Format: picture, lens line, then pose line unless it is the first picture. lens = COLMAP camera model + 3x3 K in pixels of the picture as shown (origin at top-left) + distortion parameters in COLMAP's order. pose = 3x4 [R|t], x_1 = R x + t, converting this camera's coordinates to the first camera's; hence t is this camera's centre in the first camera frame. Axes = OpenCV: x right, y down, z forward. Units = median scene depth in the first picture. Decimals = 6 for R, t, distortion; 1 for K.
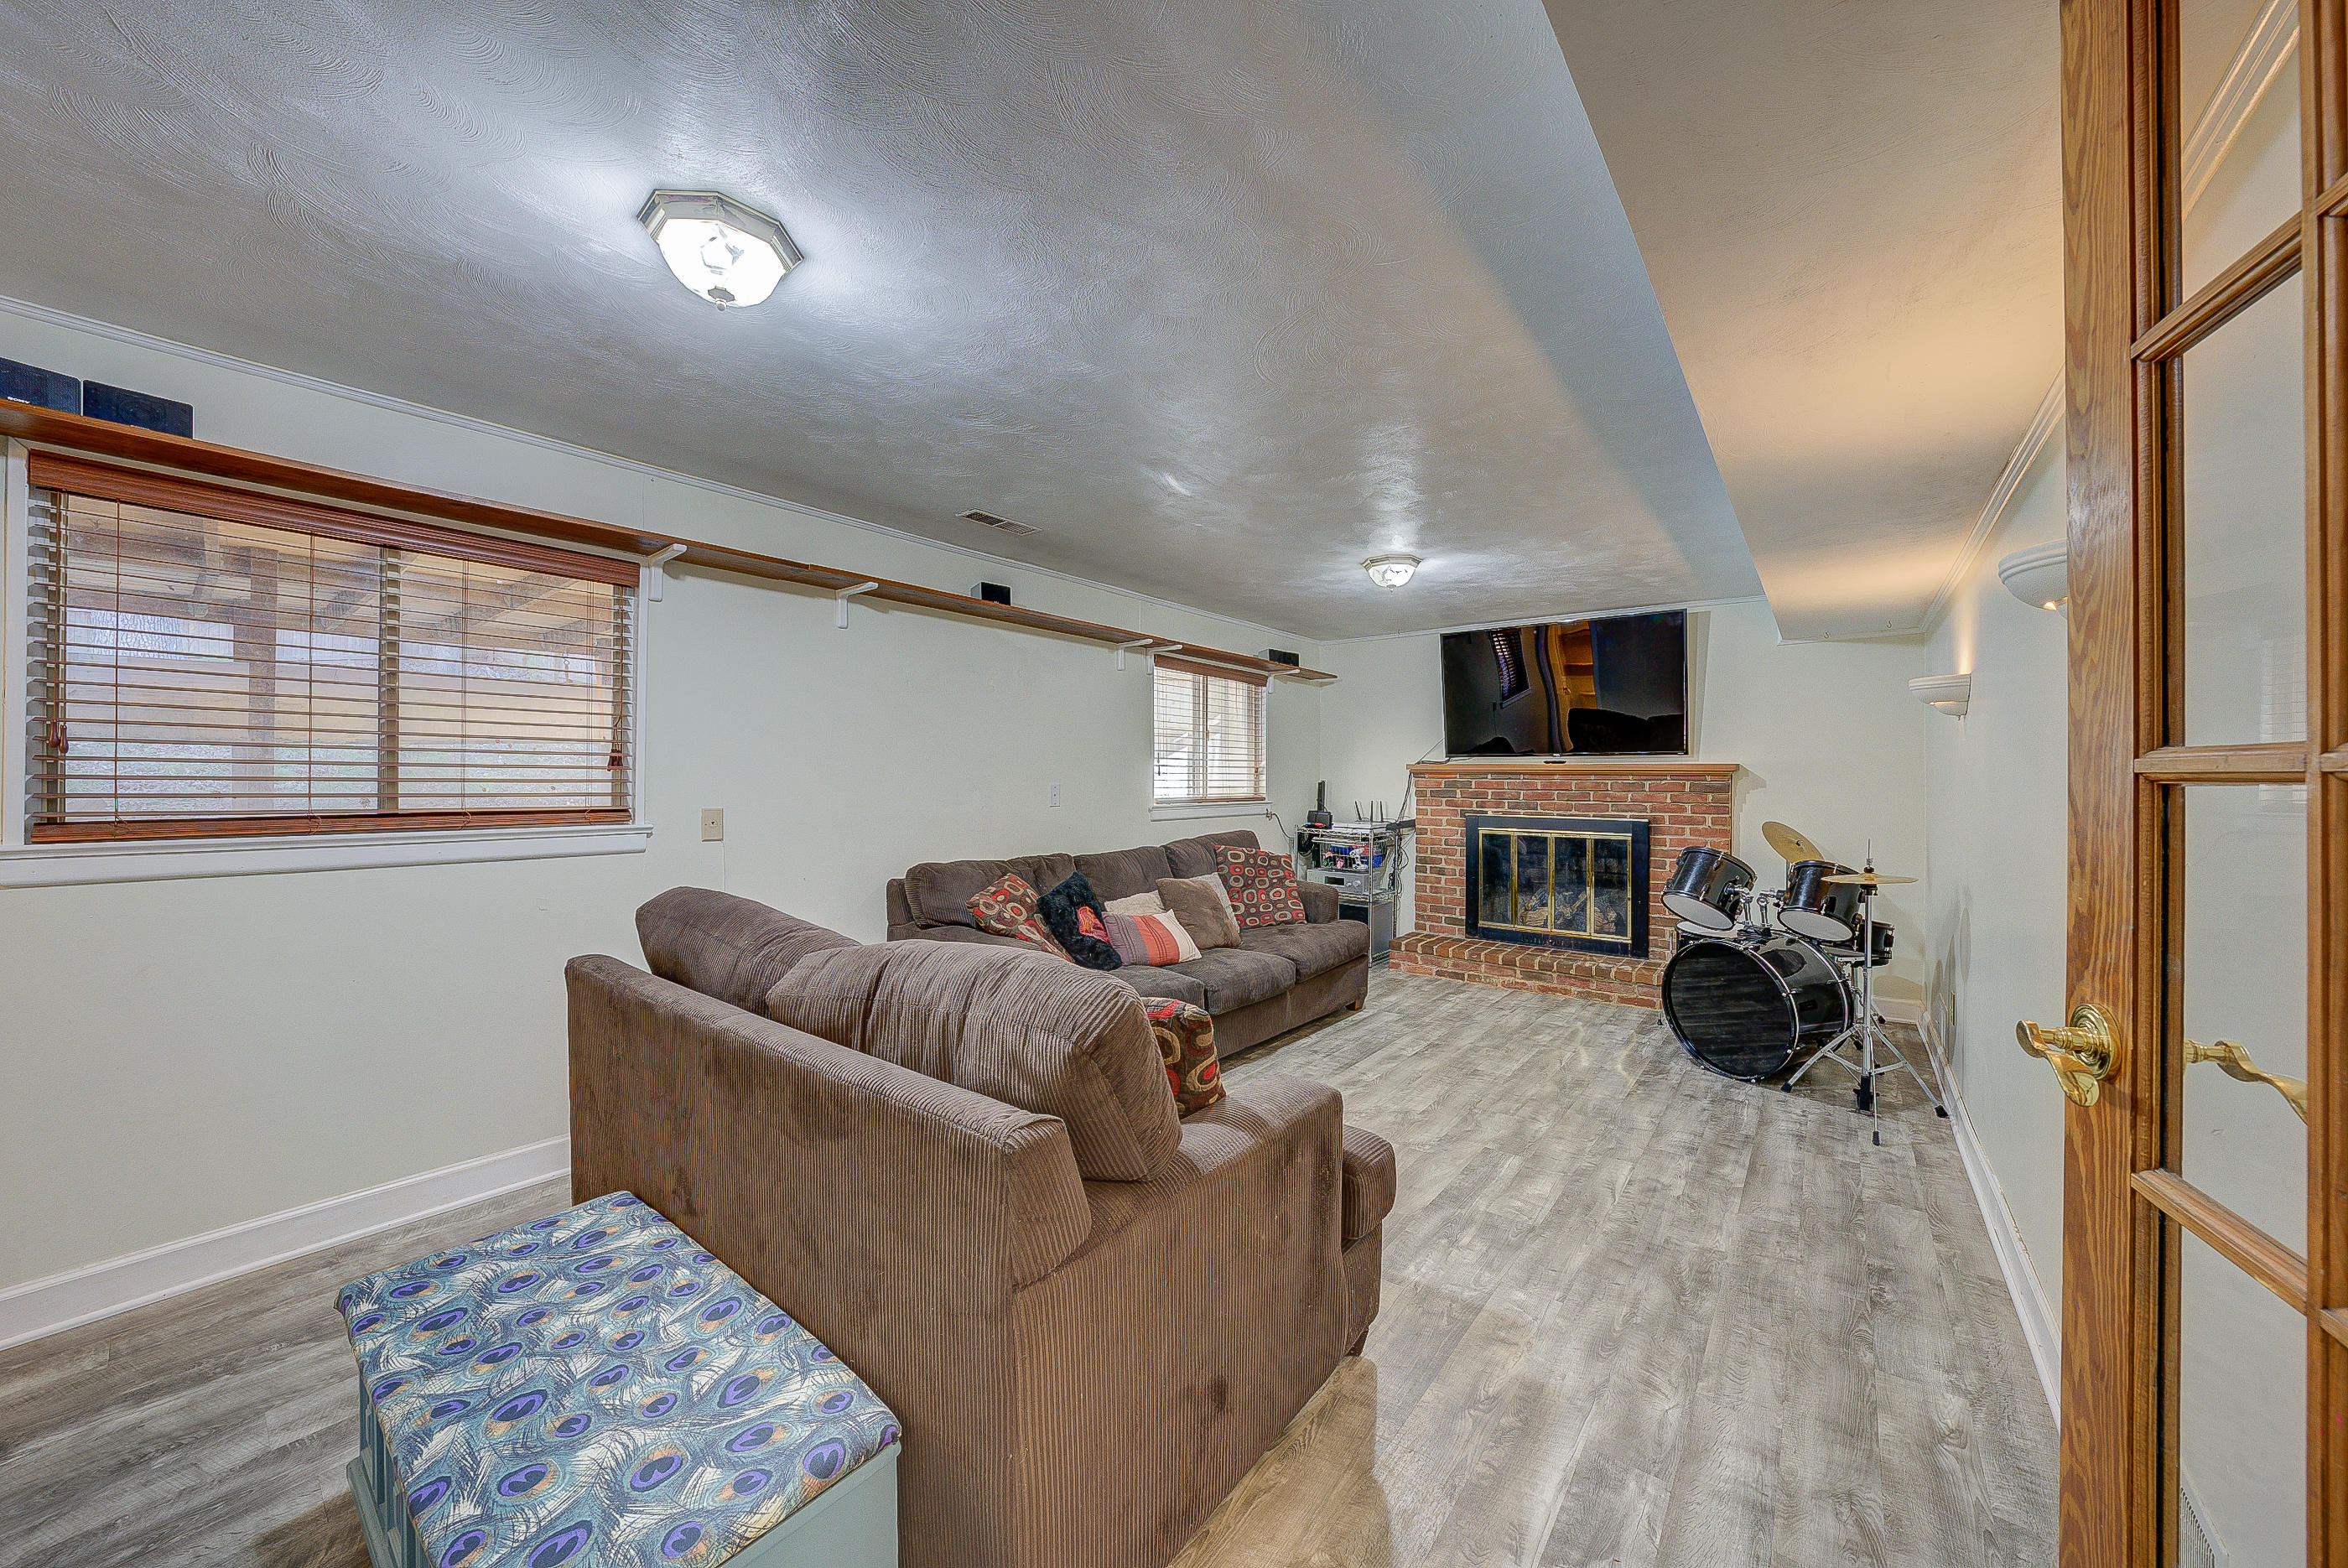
lens RADIAL K [[817.5, 0, 1196.6], [0, 817.5, 787.4], [0, 0, 1]] dist [-0.023973, 0.002178]
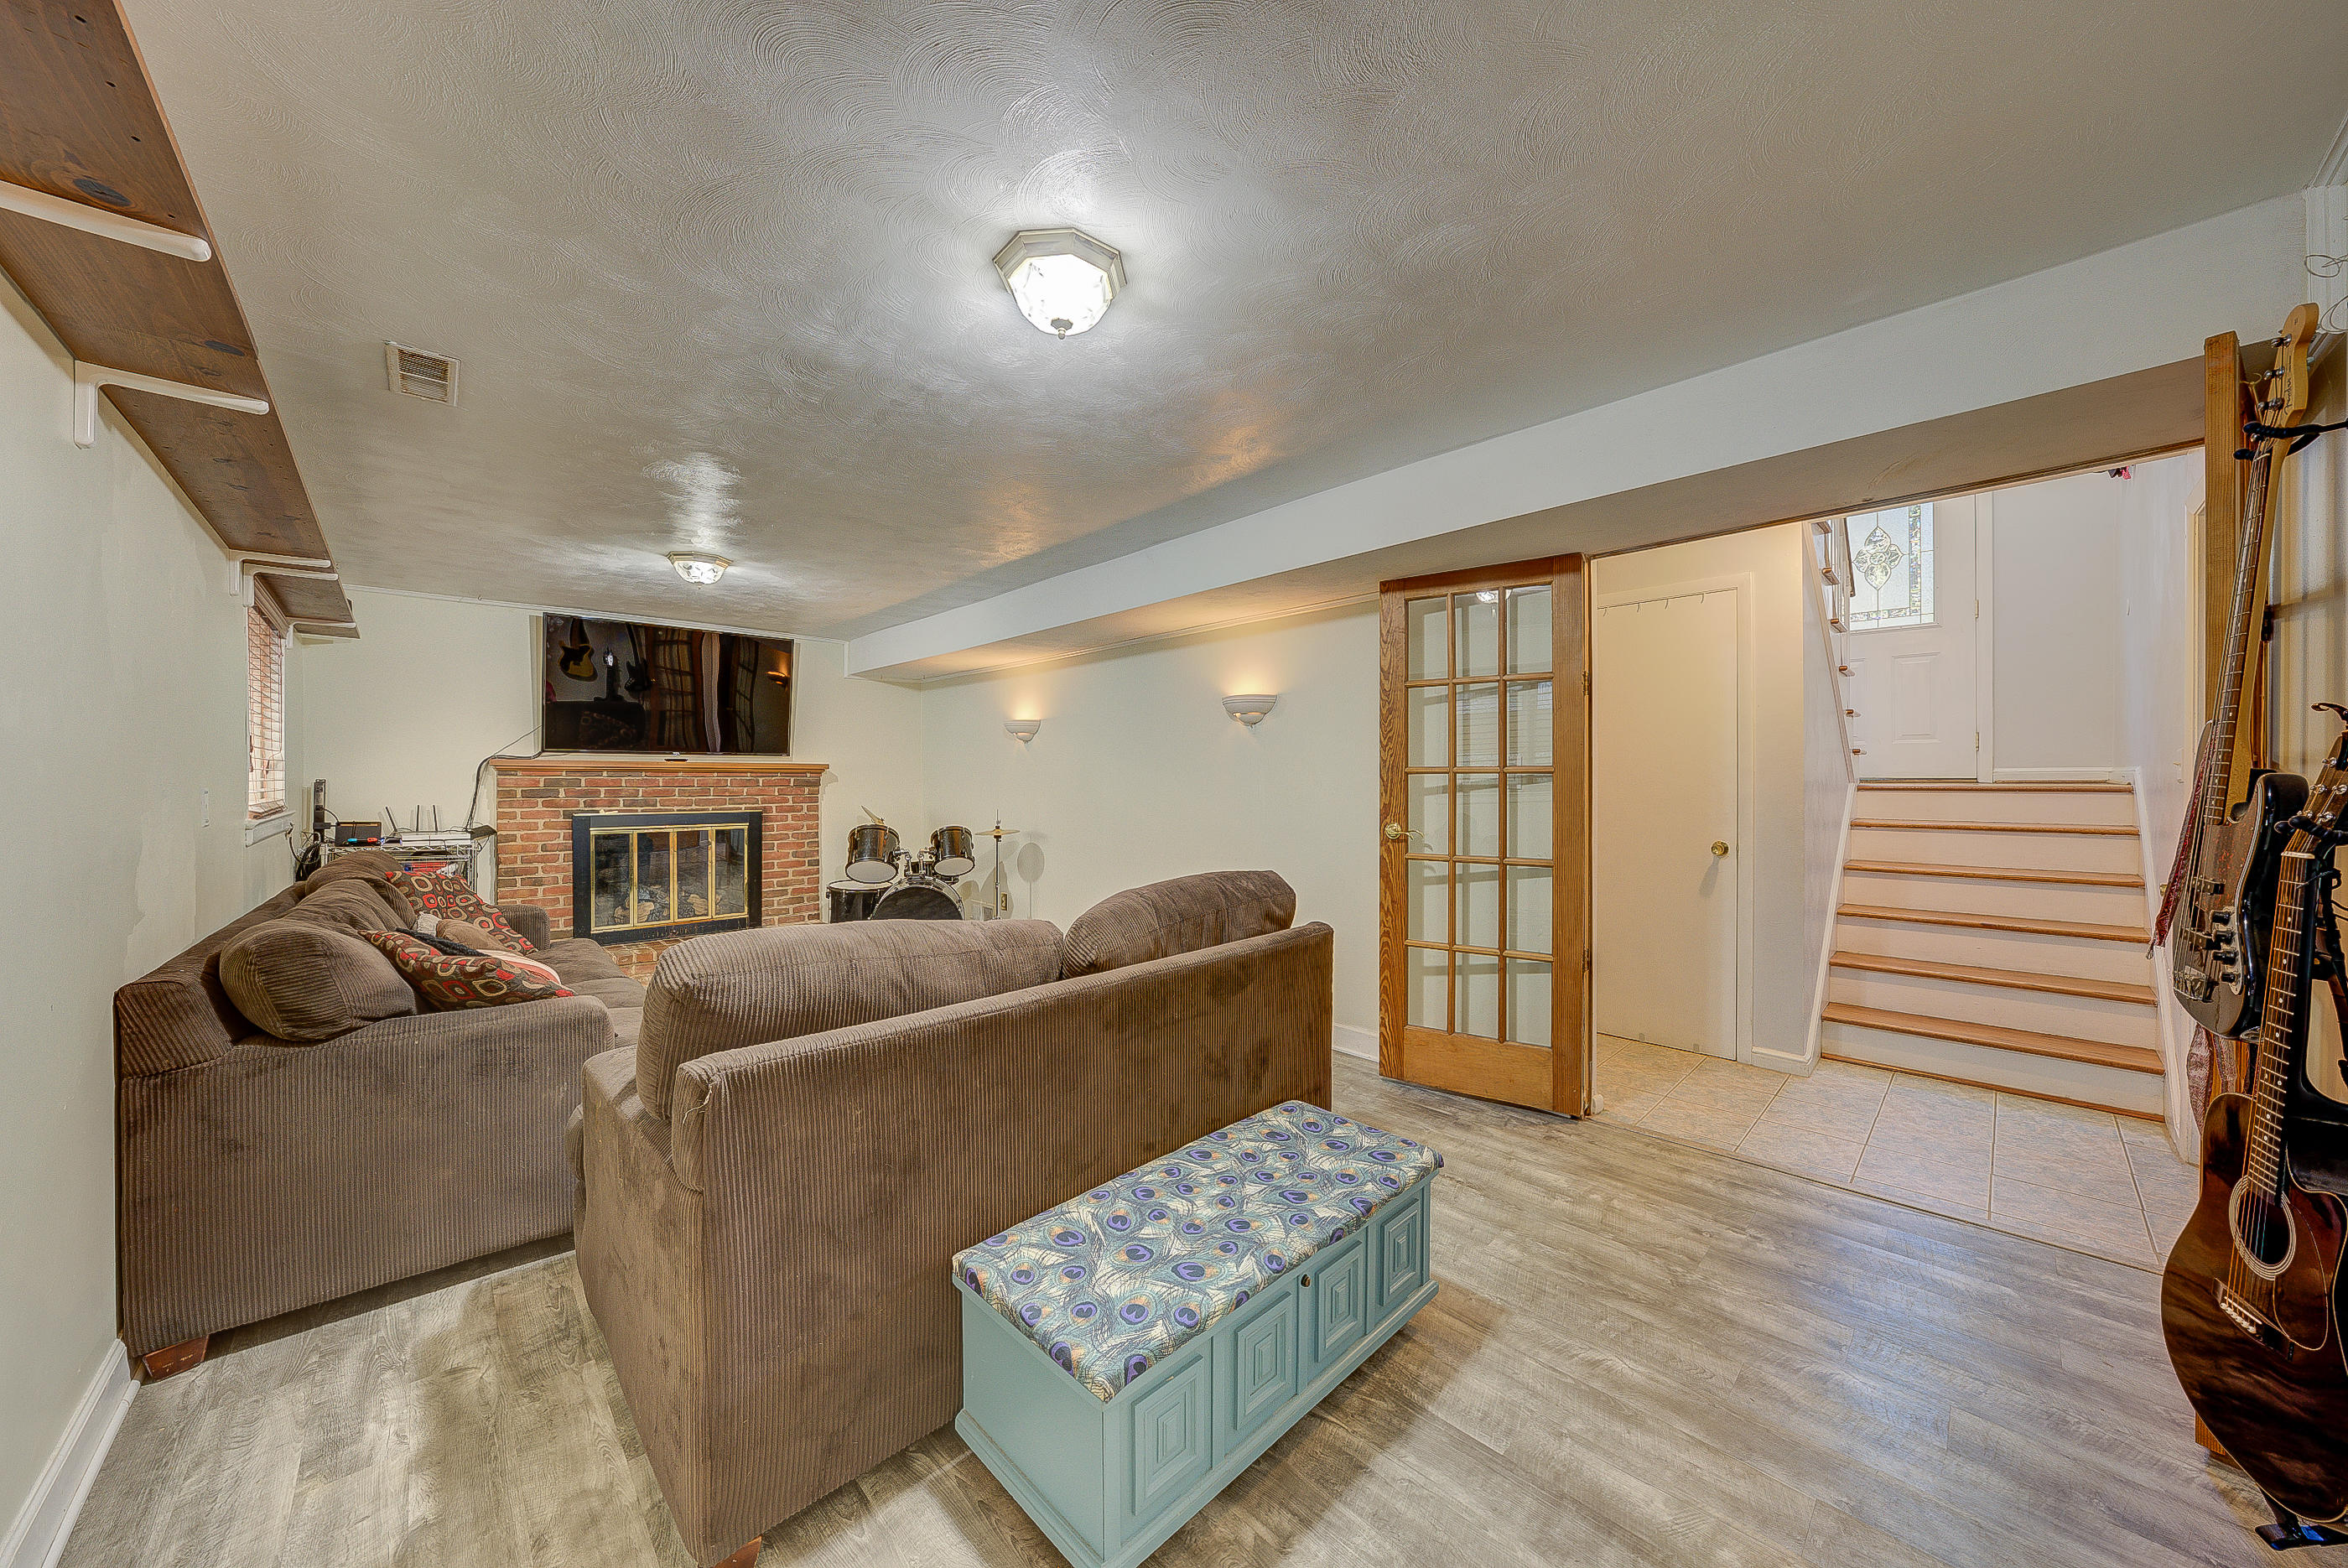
lens RADIAL K [[817.5, 0, 1182.1], [0, 817.5, 780.9], [0, 0, 1]] dist [-0.023973, 0.002178]
pose [[0.144406, -0.008929, 0.989478, -0.741010], [0.012806, 0.999892, 0.007154, -0.004645], [-0.989436, 0.011638, 0.144505, 0.304134]]
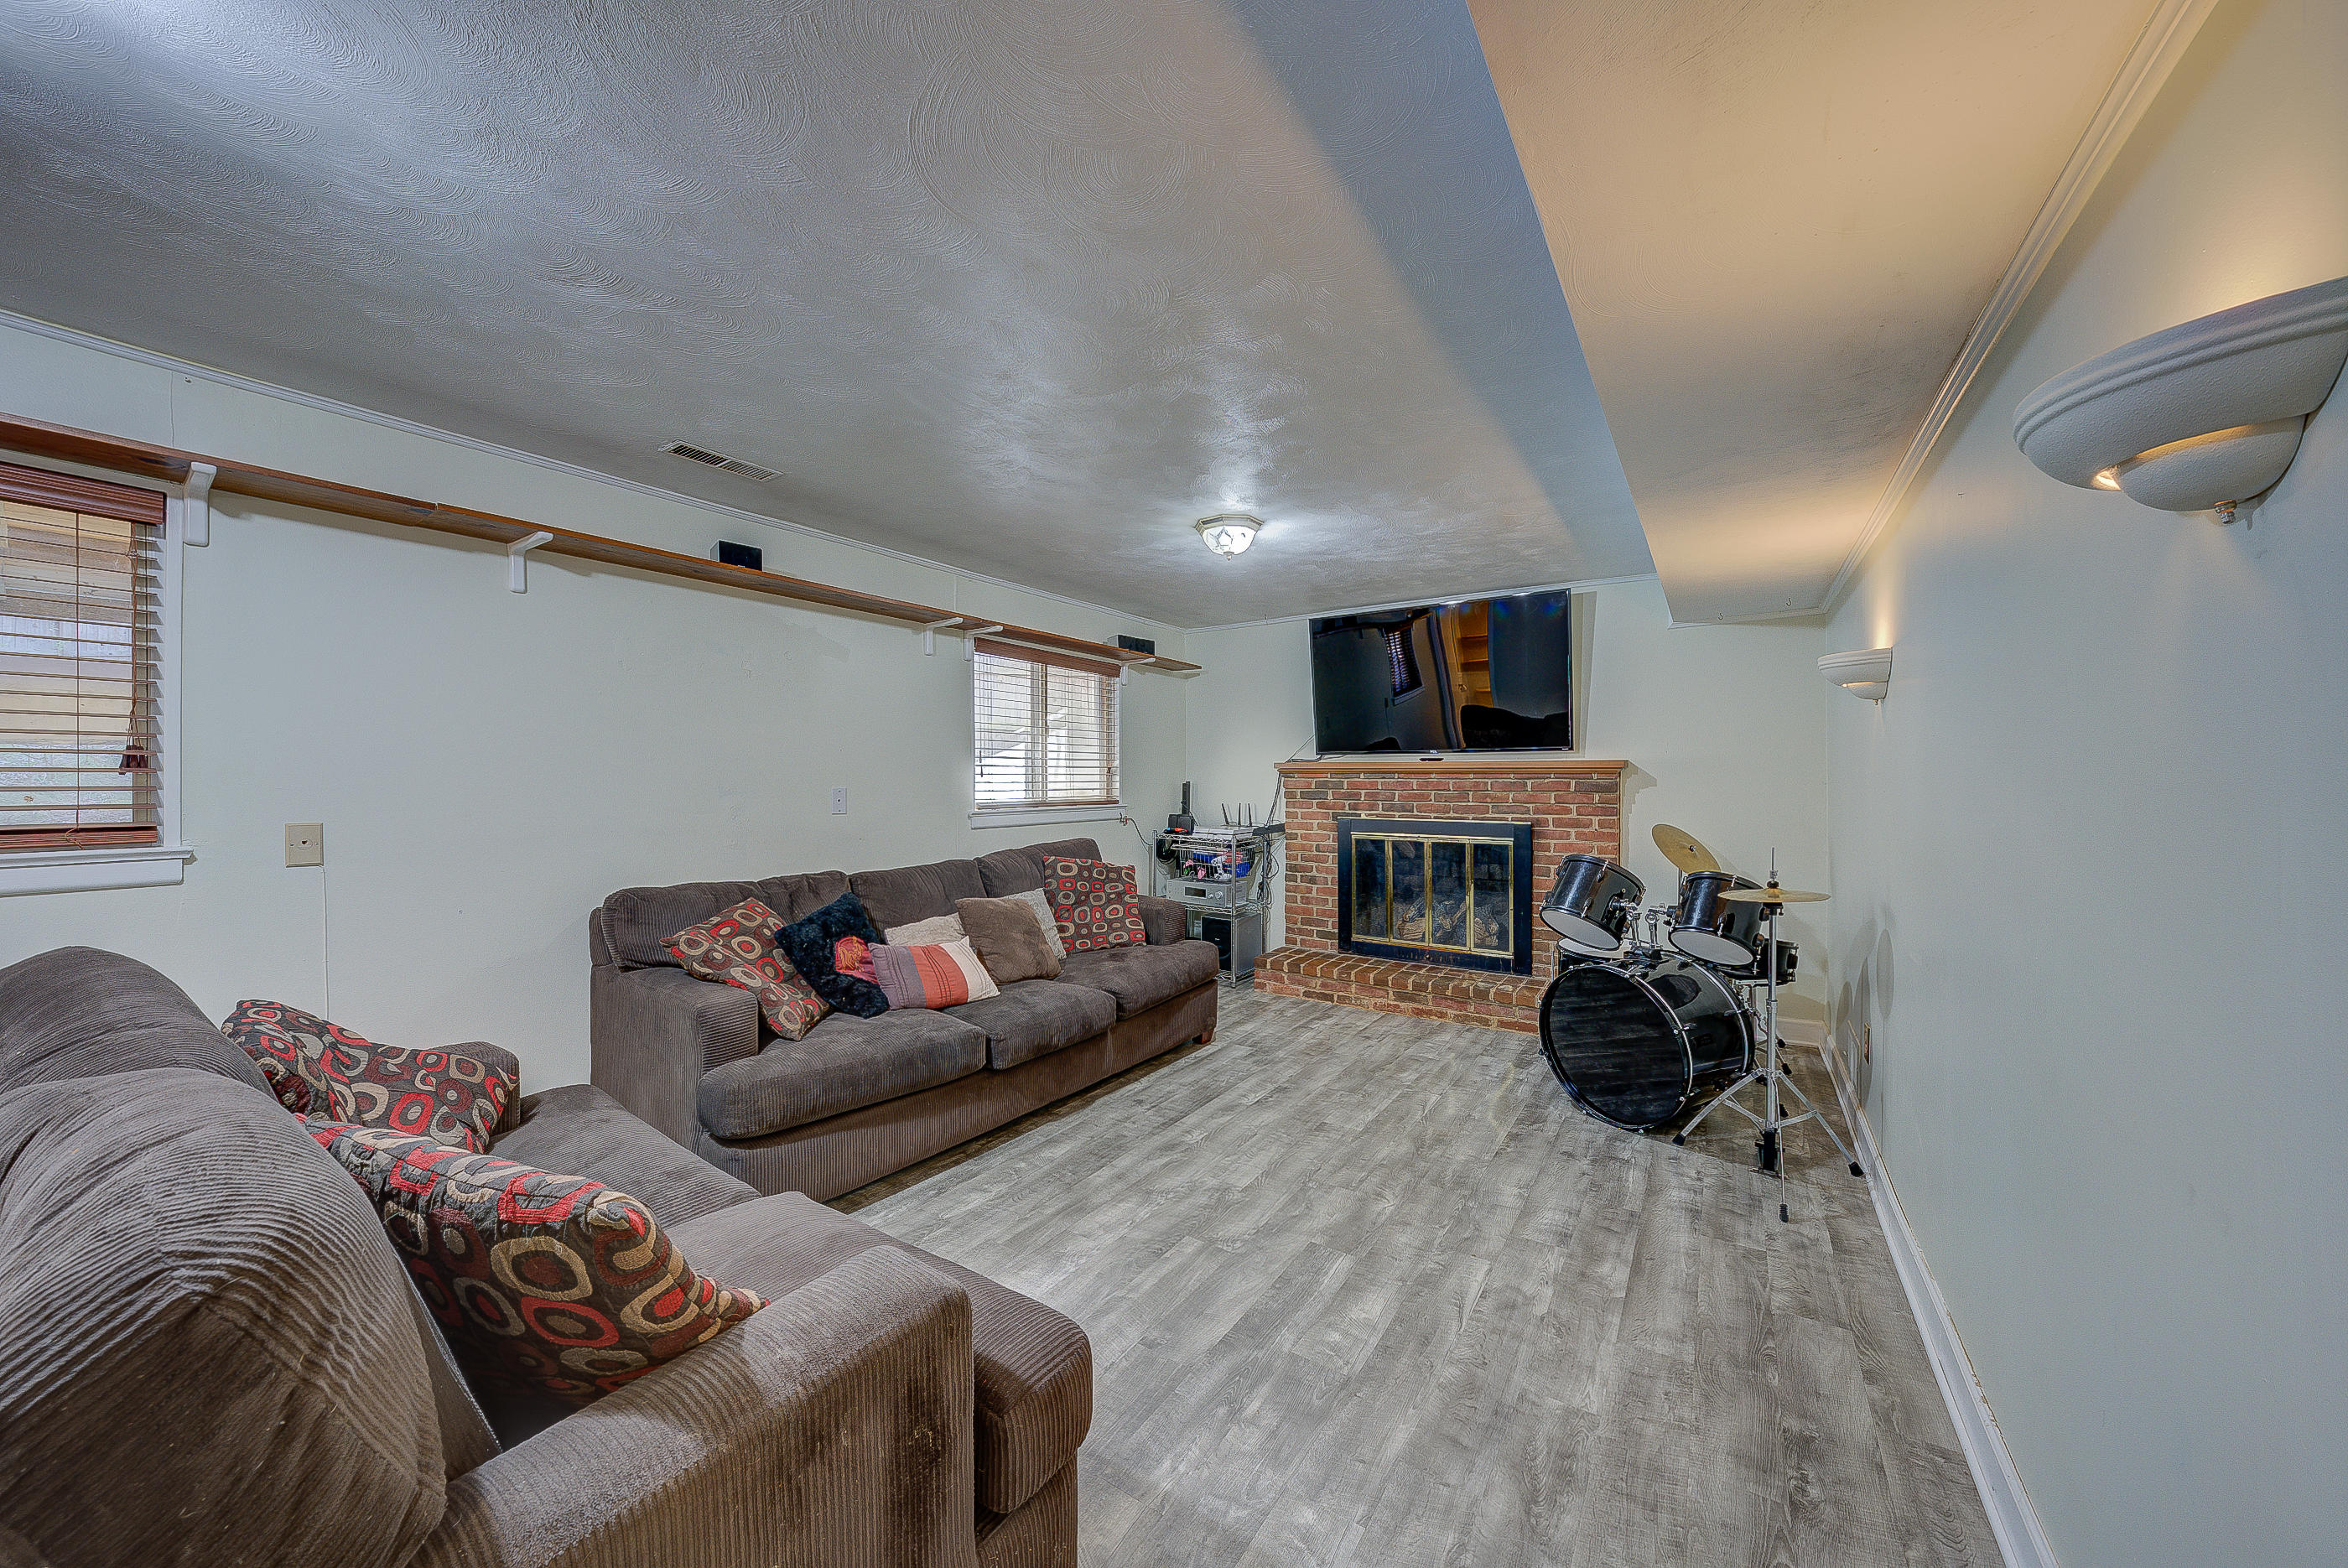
lens RADIAL K [[800.2, 0, 1166.1], [0, 800.2, 791.5], [0, 0, 1]] dist [-0.020875, 0.001036]
pose [[0.998441, -0.006872, 0.055384, 0.142646], [0.006663, 0.999970, 0.003967, -0.001224], [-0.055409, -0.003592, 0.998457, 0.190903]]
